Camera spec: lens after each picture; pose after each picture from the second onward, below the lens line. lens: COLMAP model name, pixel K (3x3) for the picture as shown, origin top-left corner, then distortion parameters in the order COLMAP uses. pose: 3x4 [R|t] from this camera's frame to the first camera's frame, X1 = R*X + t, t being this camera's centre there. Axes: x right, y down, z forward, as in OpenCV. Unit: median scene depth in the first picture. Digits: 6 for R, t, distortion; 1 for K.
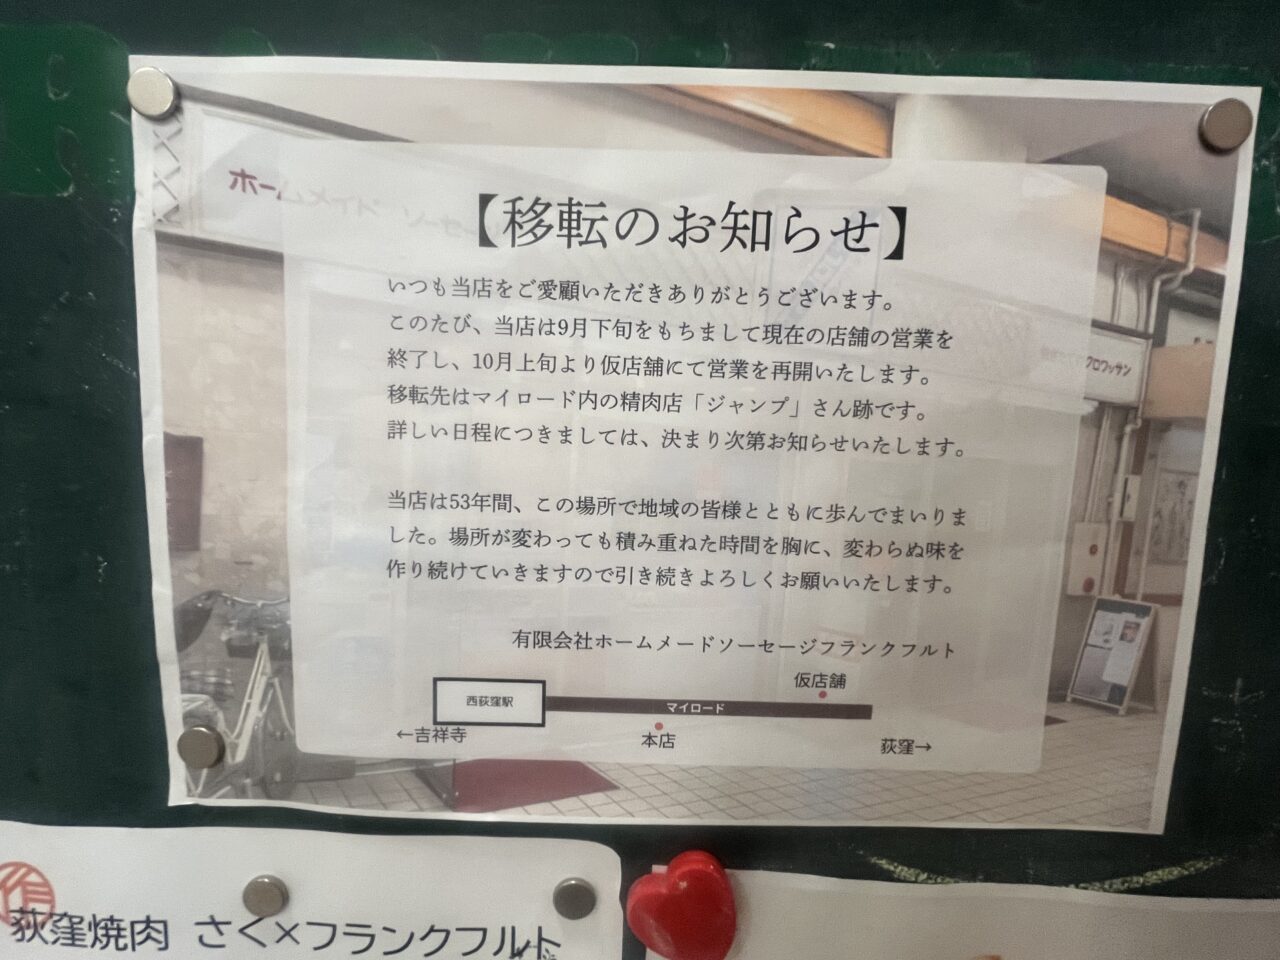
lens RADIAL K [[605.4, 0, 640.0], [0, 605.4, 480.0], [0, 0, 1]] dist [-0.000685, 0.000936]
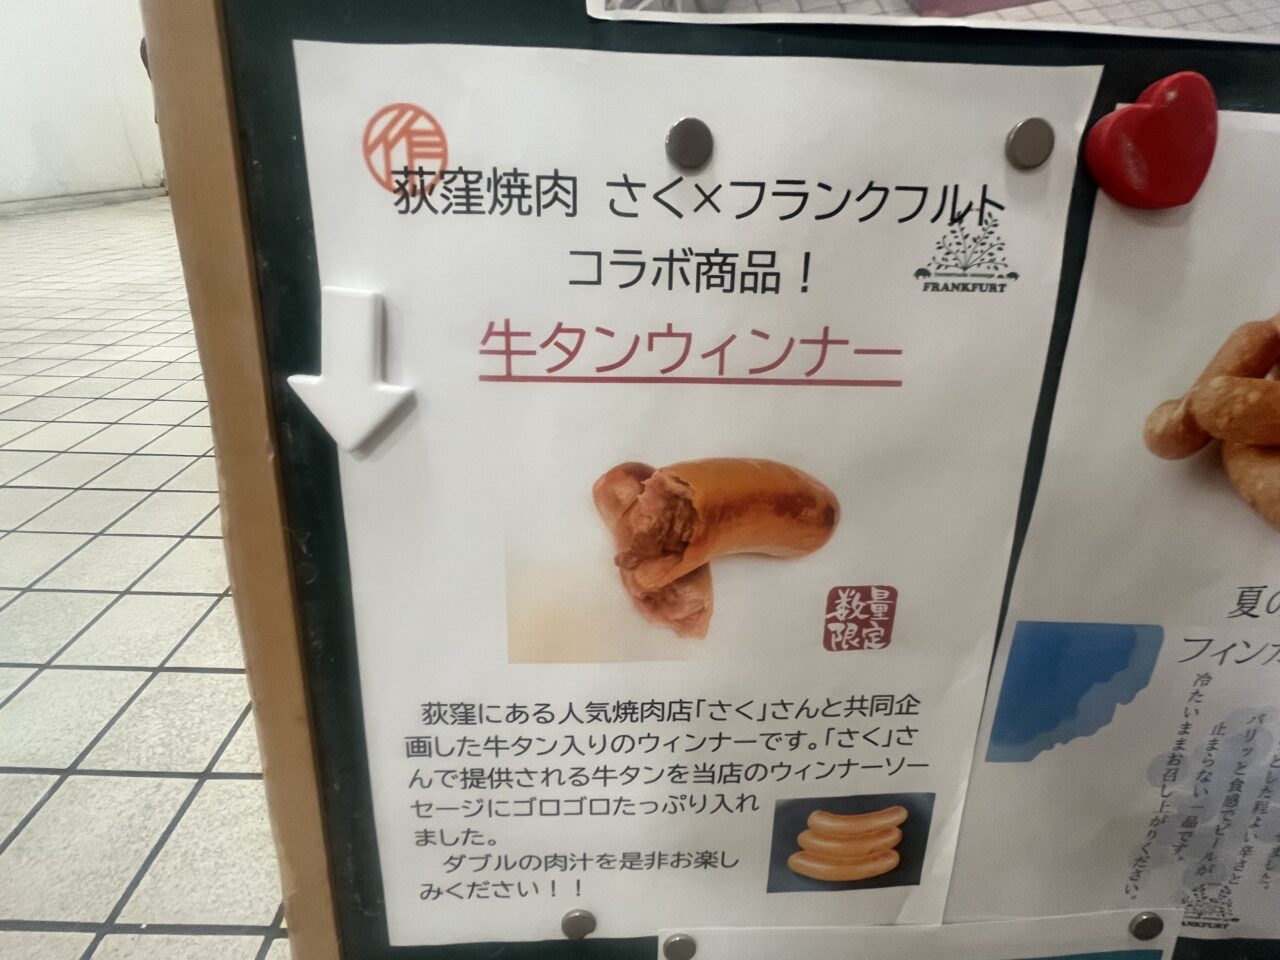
lens RADIAL K [[605.4, 0, 640.0], [0, 605.4, 480.0], [0, 0, 1]] dist [-0.000685, 0.000936]
pose [[0.998729, -0.020958, 0.045847, -0.737748], [0.014722, 0.991095, 0.132344, 1.050161], [-0.048213, -0.131501, 0.990143, 0.058670]]
